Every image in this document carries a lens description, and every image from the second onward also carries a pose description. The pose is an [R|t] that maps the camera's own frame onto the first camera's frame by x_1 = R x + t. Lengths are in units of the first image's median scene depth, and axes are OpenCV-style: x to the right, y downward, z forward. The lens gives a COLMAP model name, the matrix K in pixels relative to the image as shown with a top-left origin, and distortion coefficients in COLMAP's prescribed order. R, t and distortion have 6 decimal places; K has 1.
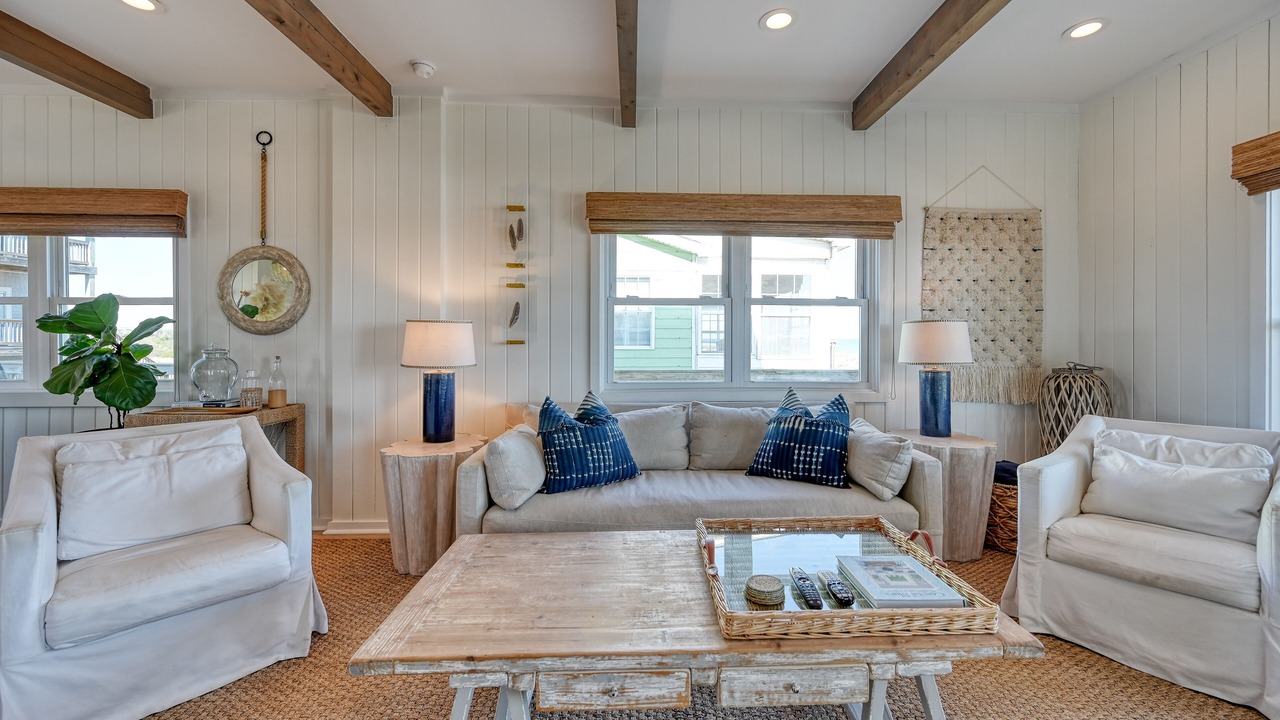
lens RADIAL K [[515.7, 0, 649.4], [0, 515.7, 346.2], [0, 0, 1]] dist [-0.002115, 0.000336]
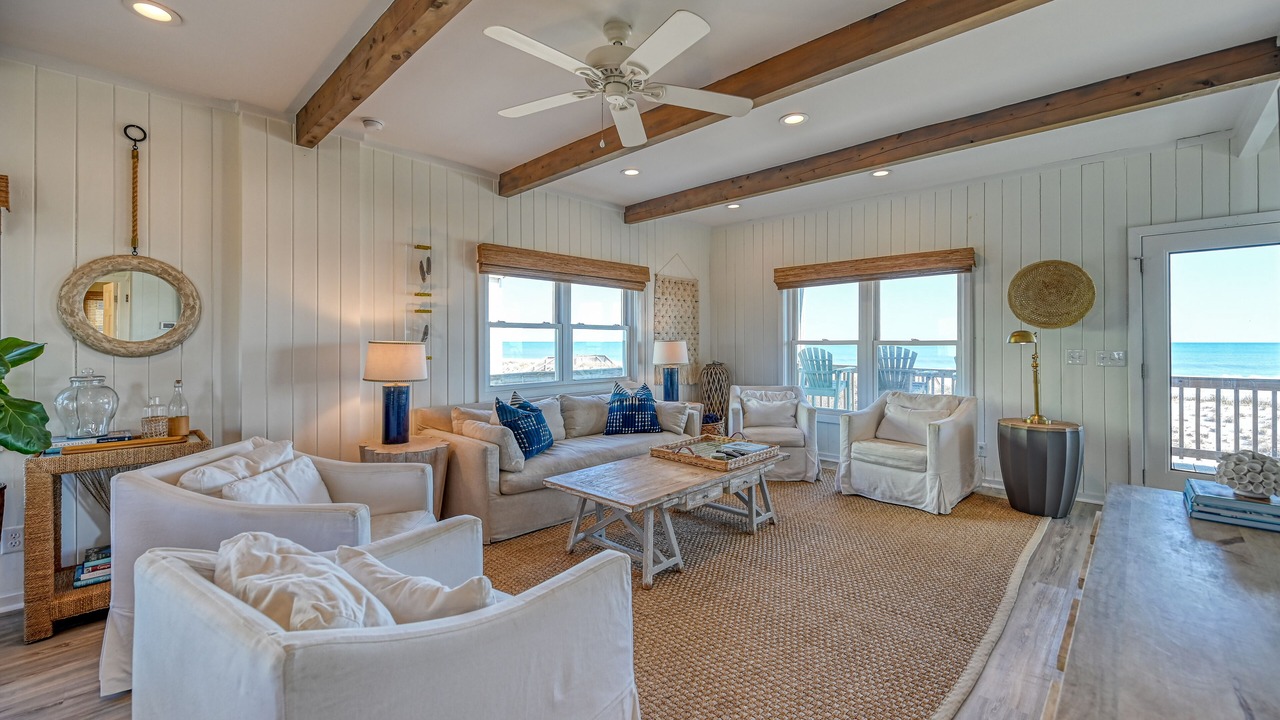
lens RADIAL K [[515.7, 0, 633.5], [0, 515.7, 350.4], [0, 0, 1]] dist [-0.002115, 0.000336]
pose [[0.727877, -0.016400, 0.685511, -0.738550], [0.013118, 0.999864, 0.009992, -0.031145], [-0.685582, 0.001720, 0.727993, -0.222182]]
